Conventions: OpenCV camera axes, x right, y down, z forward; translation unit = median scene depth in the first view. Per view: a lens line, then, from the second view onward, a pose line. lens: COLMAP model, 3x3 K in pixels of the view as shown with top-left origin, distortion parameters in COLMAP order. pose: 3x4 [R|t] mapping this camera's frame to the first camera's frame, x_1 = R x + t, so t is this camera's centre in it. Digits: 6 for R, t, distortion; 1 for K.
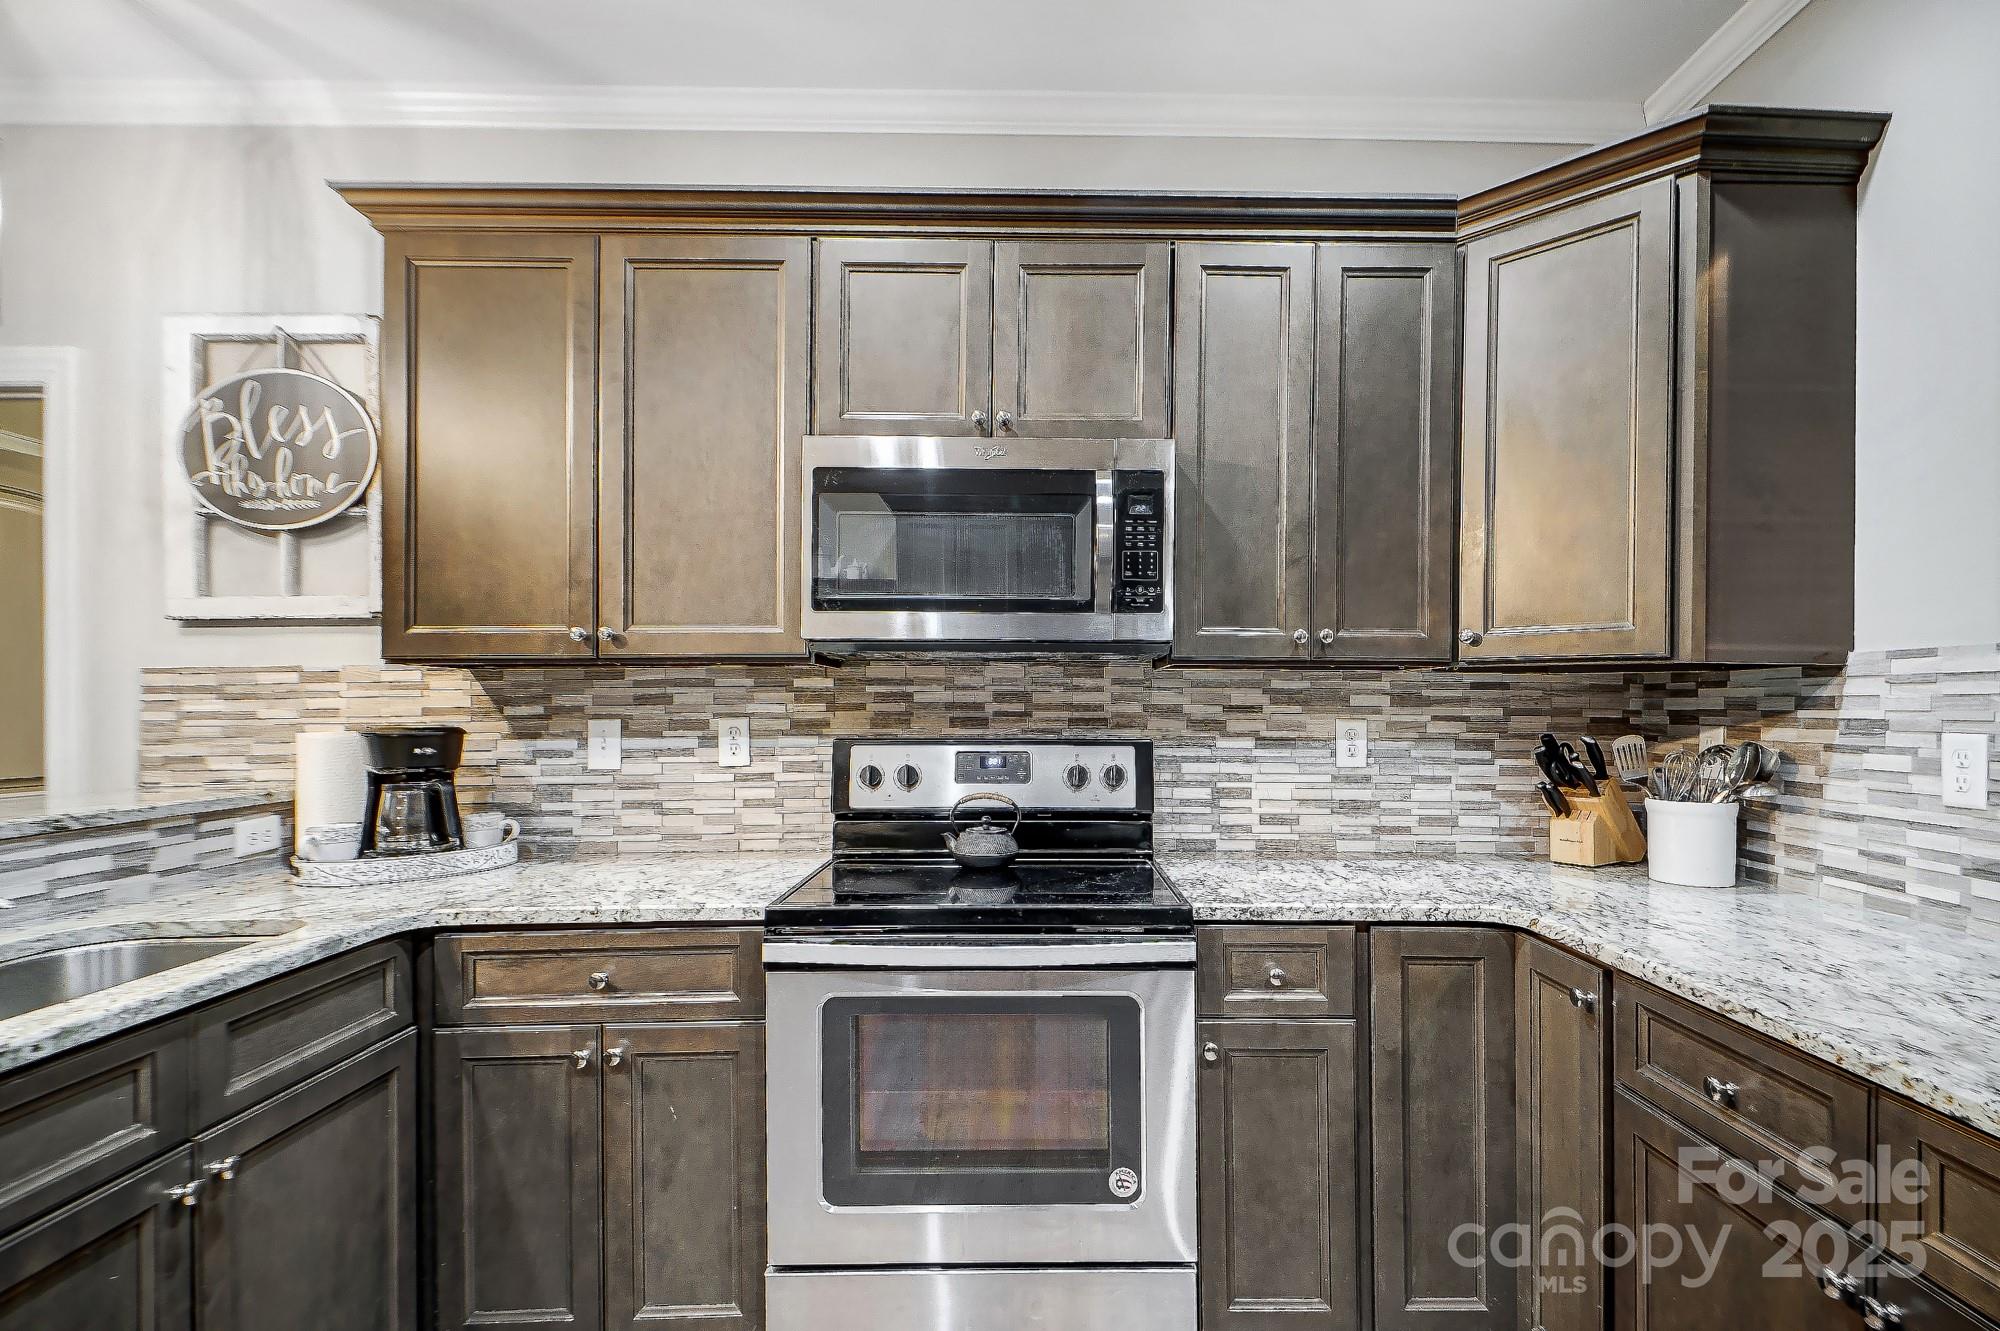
lens RADIAL K [[983.7, 0, 1035.6], [0, 983.7, 680.1], [0, 0, 1]] dist [0.005728, -0.001151]
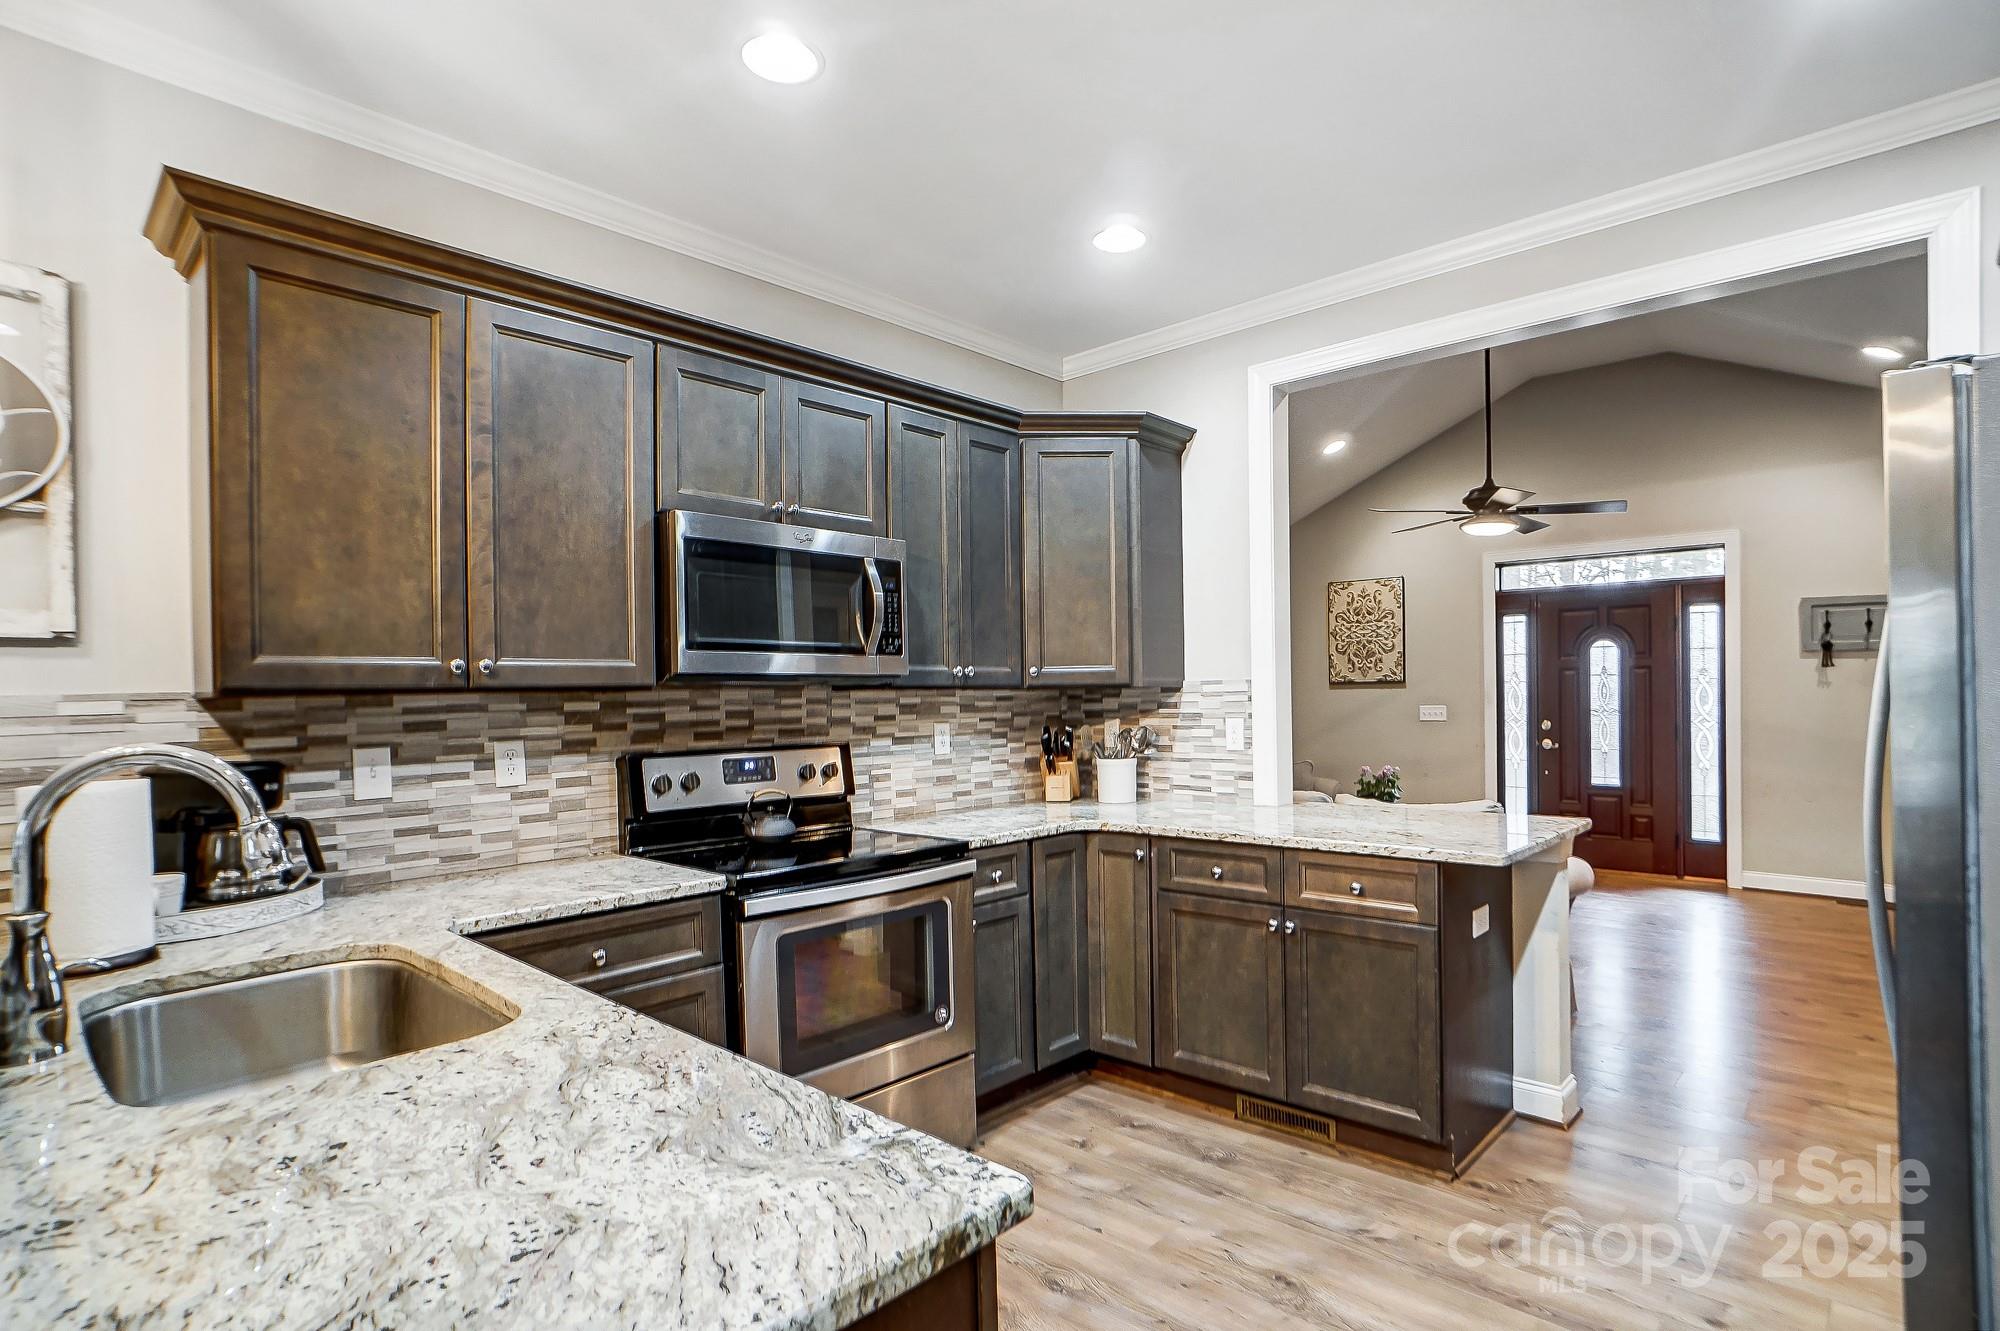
lens RADIAL K [[1005.0, 0, 1055.1], [0, 1005.0, 664.8], [0, 0, 1]] dist [-0.046244, 0.000143]
pose [[0.666815, 0.007213, 0.745189, -0.743999], [0.006092, 0.999867, -0.015129, -0.025390], [-0.745199, 0.014628, 0.666682, -0.169420]]
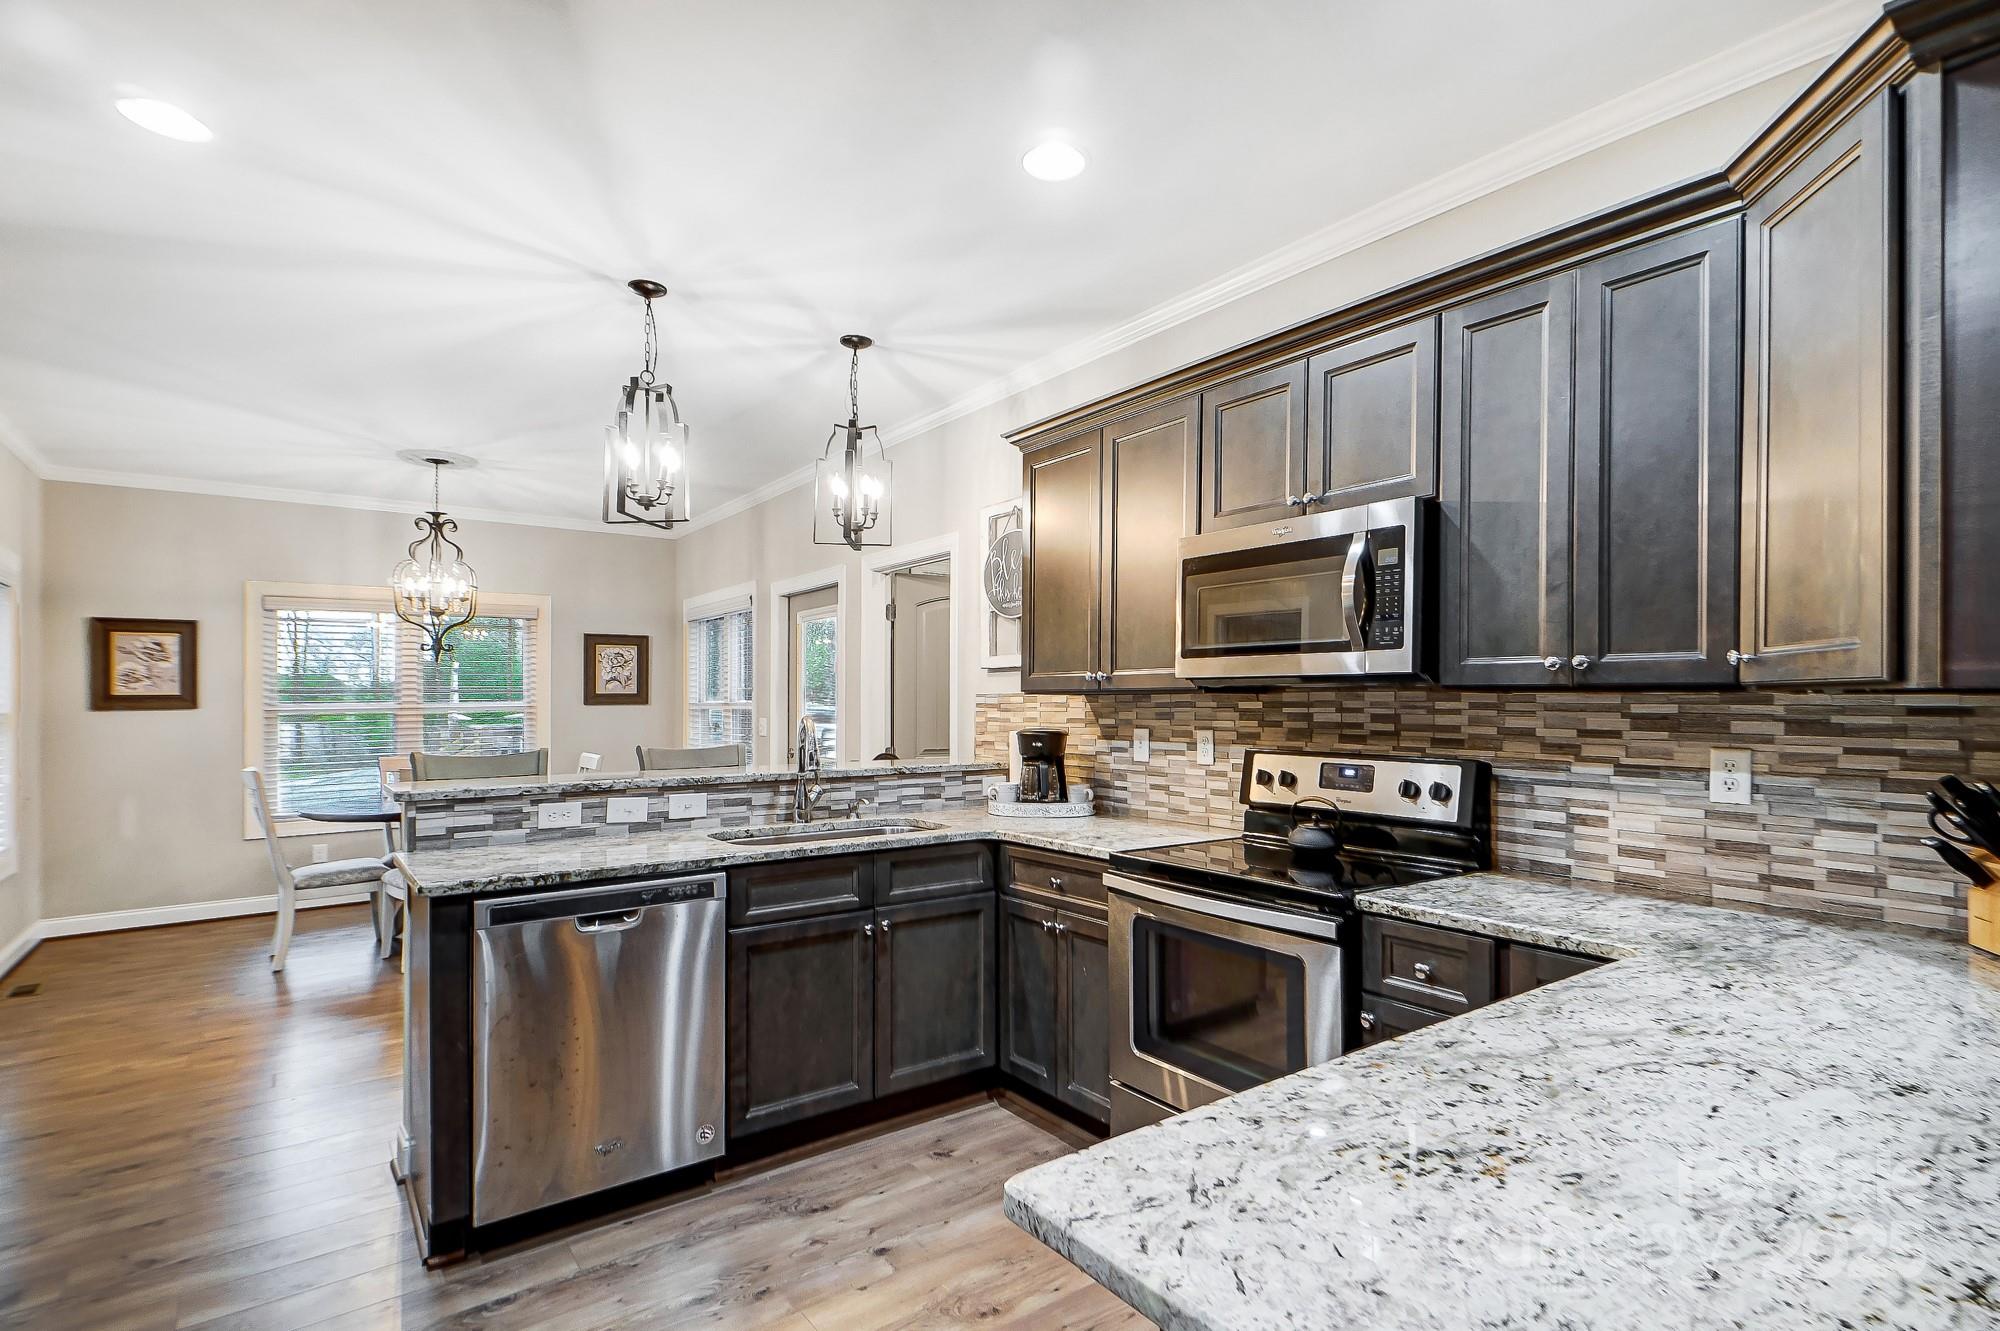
lens RADIAL K [[970.5, 0, 1001.6], [0, 970.5, 674.1], [0, 0, 1]] dist [0.054894, -0.024393]
pose [[0.577922, -0.024498, -0.815724, 0.689720], [0.016248, 0.999697, -0.018512, -0.021413], [0.815930, -0.002555, 0.578144, -0.043983]]
